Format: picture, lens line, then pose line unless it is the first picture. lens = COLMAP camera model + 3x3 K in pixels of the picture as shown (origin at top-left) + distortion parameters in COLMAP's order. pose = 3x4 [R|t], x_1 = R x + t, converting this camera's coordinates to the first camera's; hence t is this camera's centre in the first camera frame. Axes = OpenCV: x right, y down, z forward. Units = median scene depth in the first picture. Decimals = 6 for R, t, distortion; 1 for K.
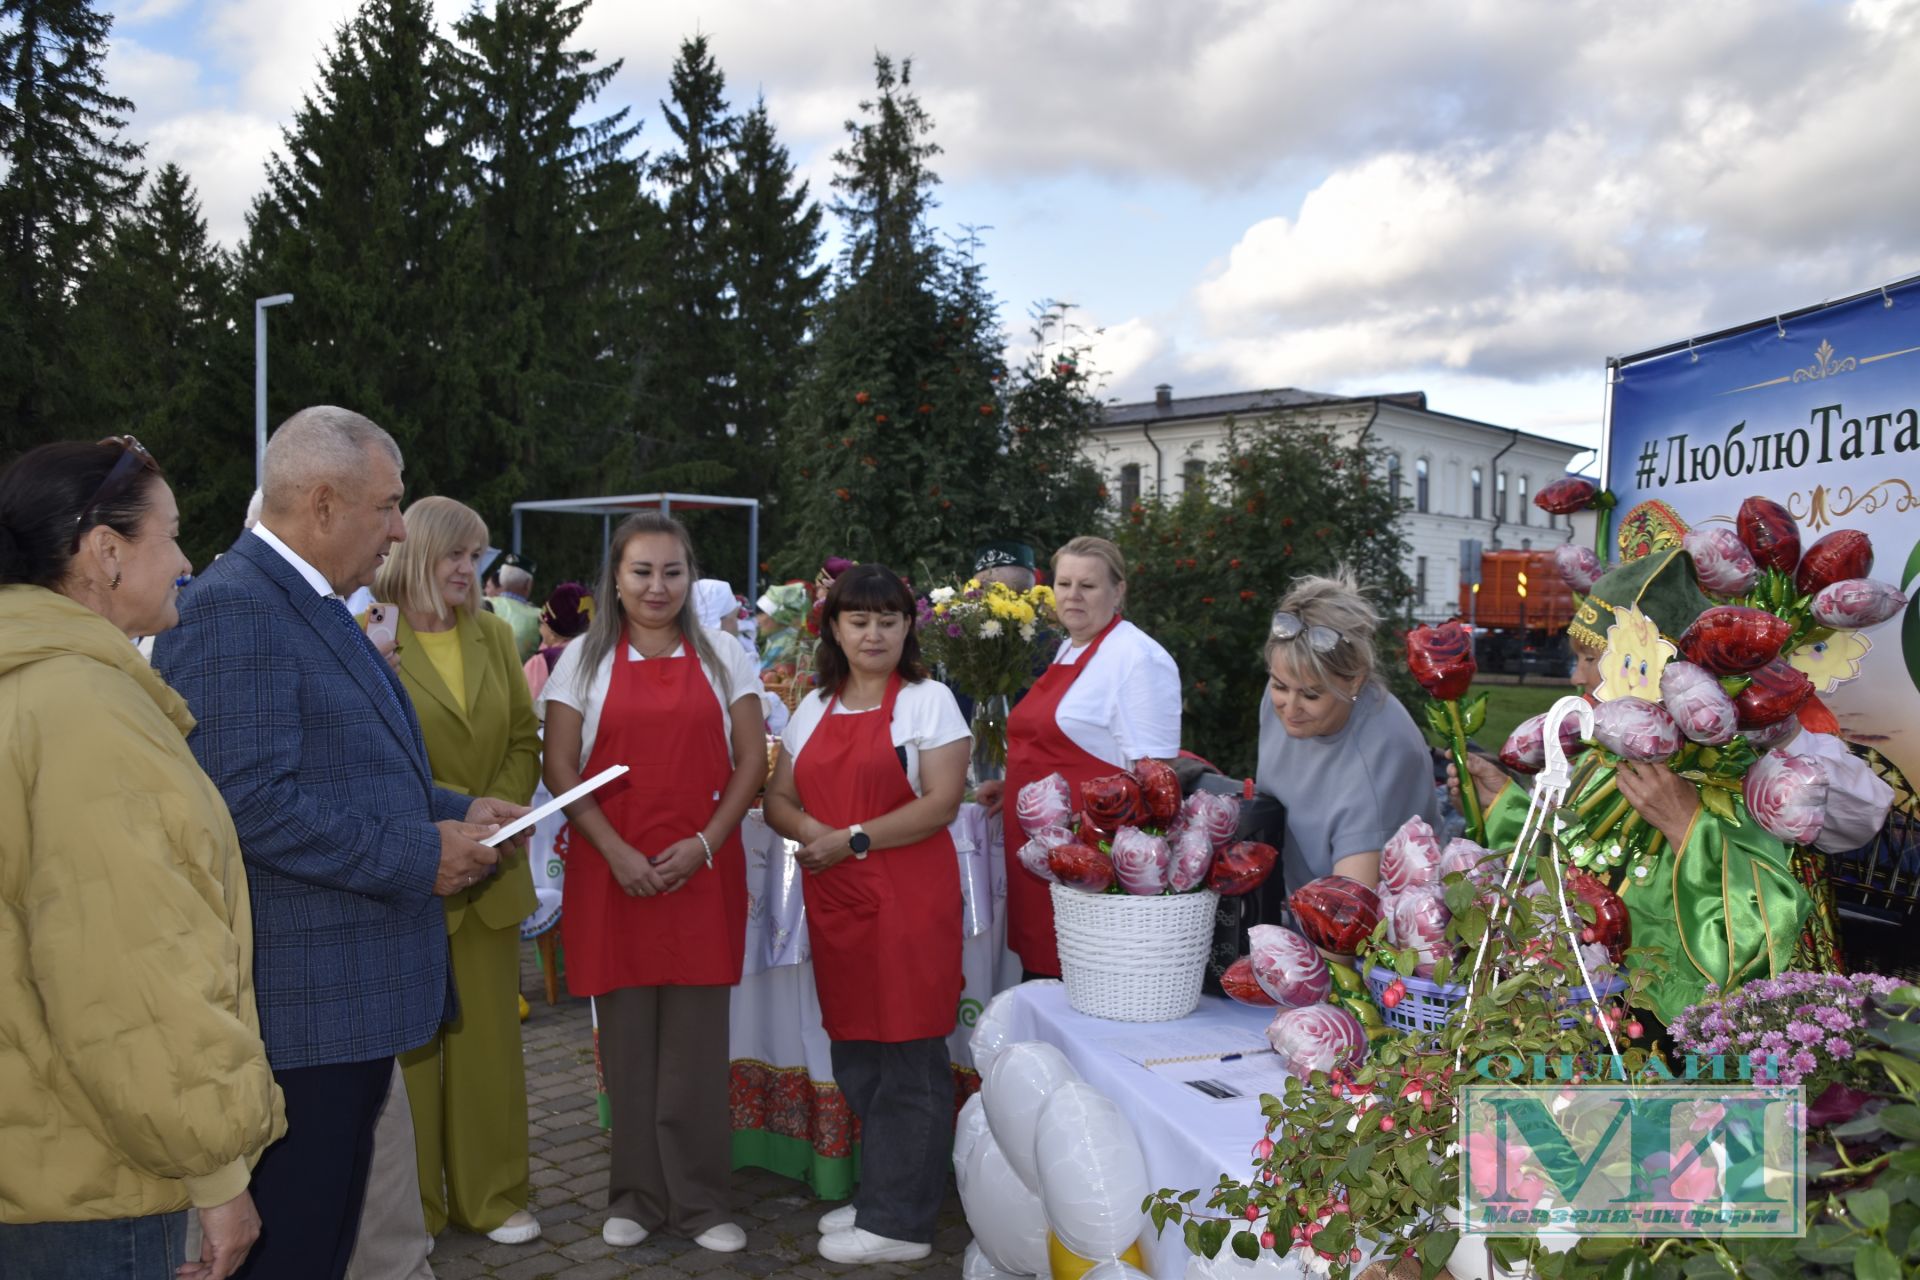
lens RADIAL K [[1665.0, 0, 966.4], [0, 1665.0, 659.5], [0, 0, 1]] dist [-0.134343, 0.147435]
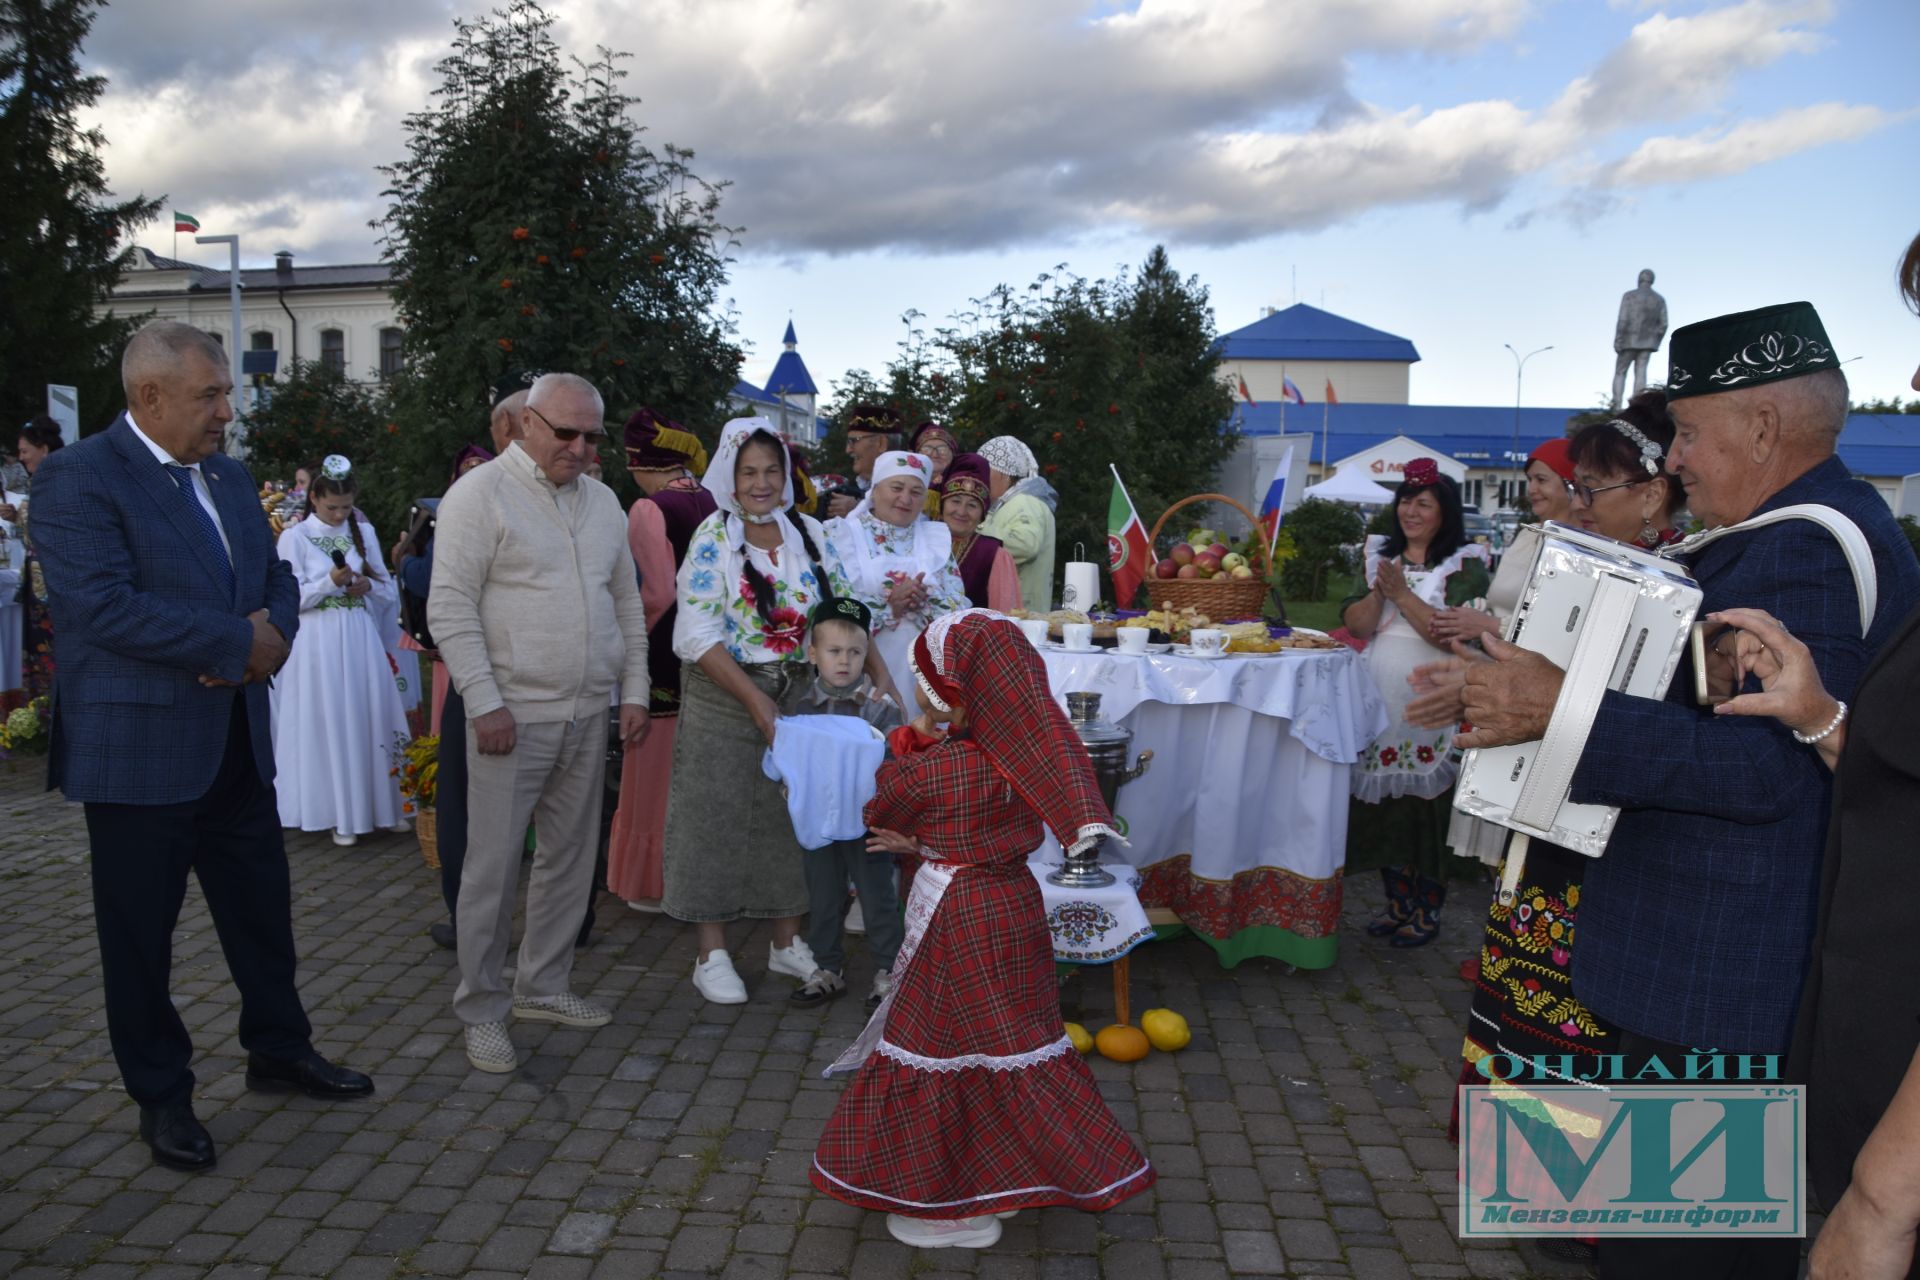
lens RADIAL K [[1493.7, 0, 969.5], [0, 1493.7, 662.8], [0, 0, 1]] dist [-0.164763, 0.122389]
pose [[0.811229, -0.067116, 0.580864, -0.140498], [0.011235, 0.994996, 0.099277, -0.003381], [-0.584620, -0.074010, 0.807924, 0.099467]]
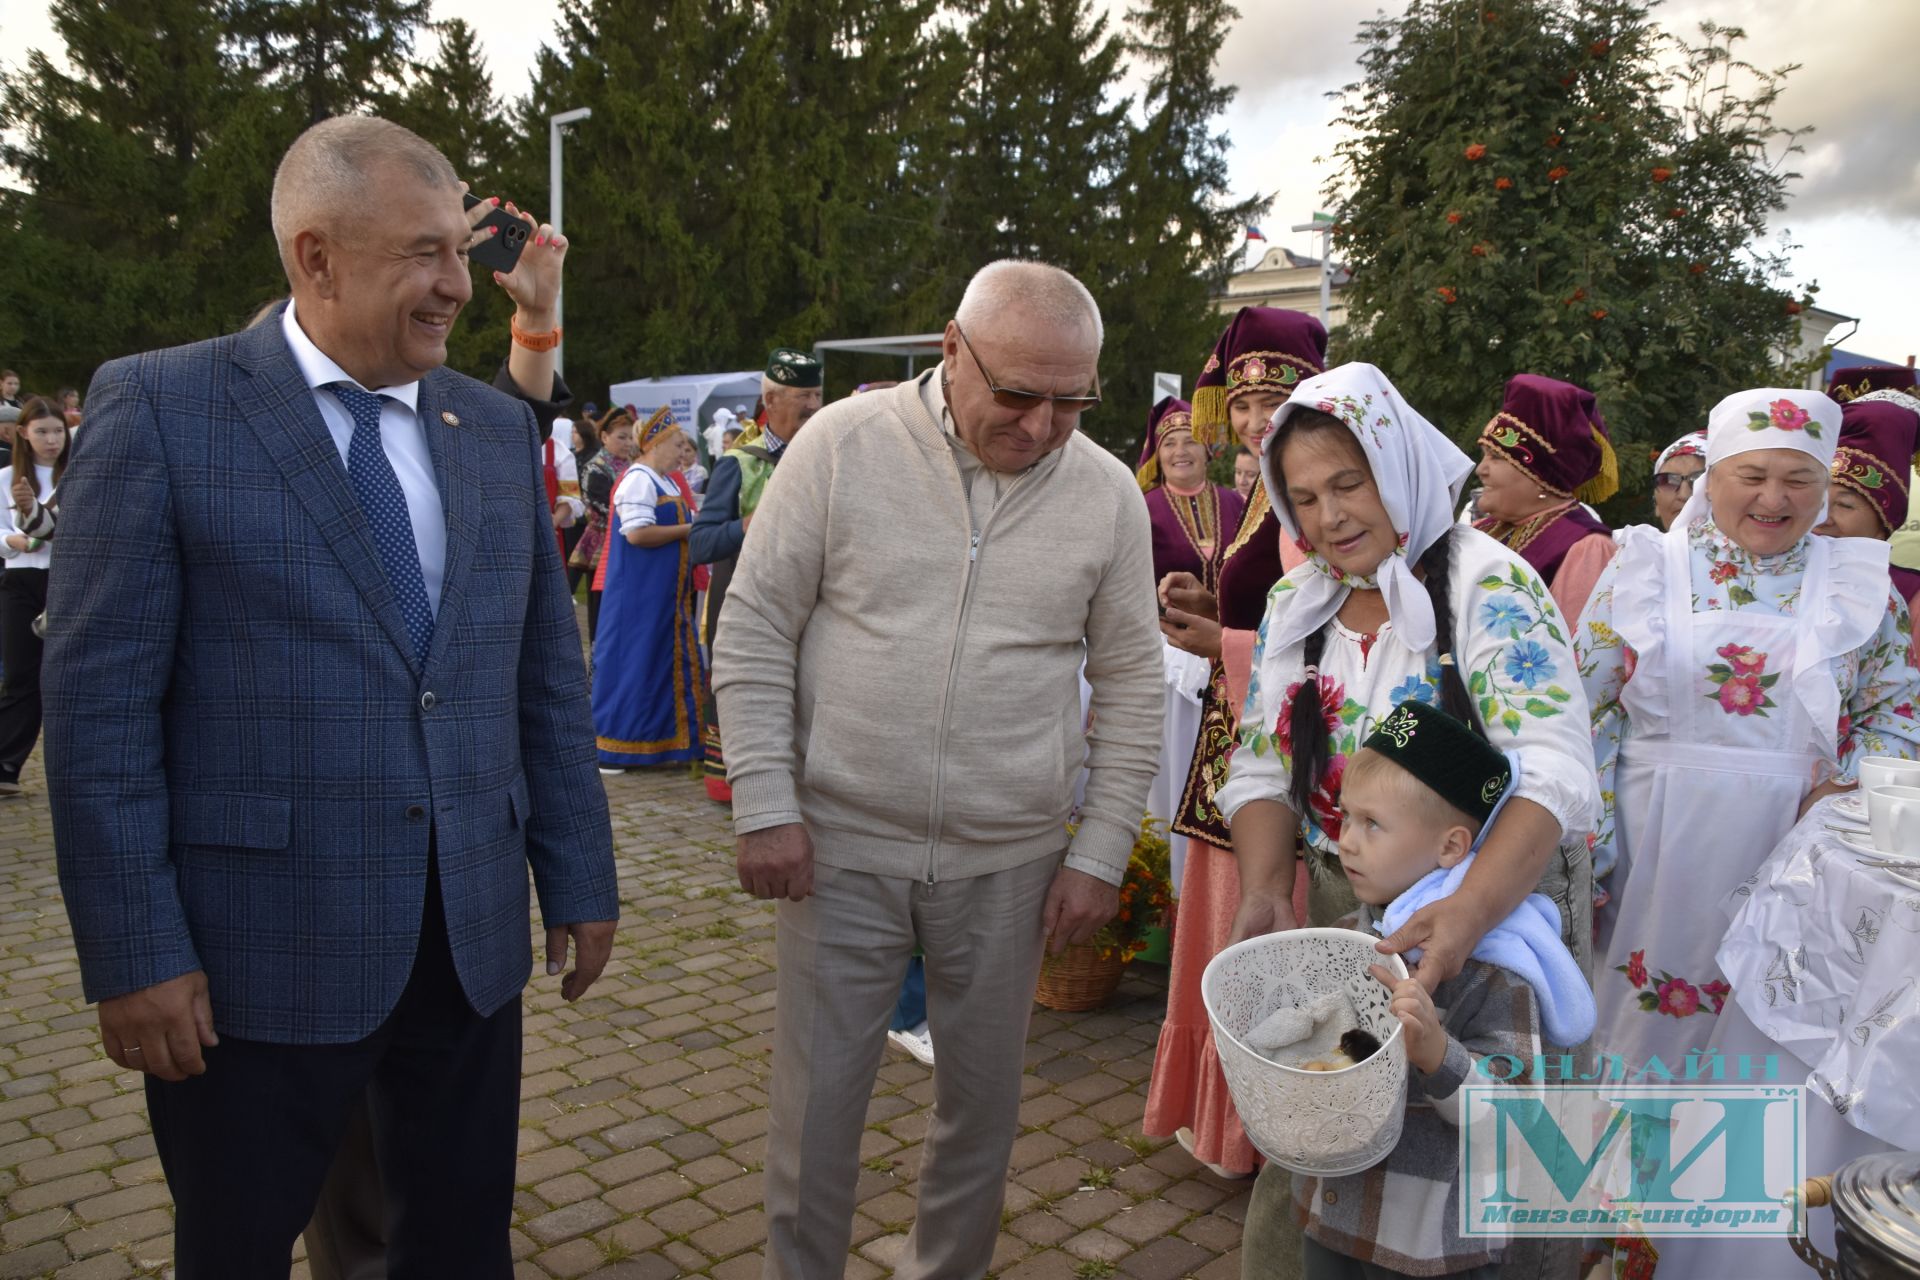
lens RADIAL K [[1493.7, 0, 969.5], [0, 1493.7, 662.8], [0, 0, 1]] dist [-0.164763, 0.122389]
pose [[0.992638, 0.033041, -0.116524, -0.081845], [-0.020868, 0.994339, 0.104185, -0.003541], [0.119307, -0.100987, 0.987708, 0.159914]]
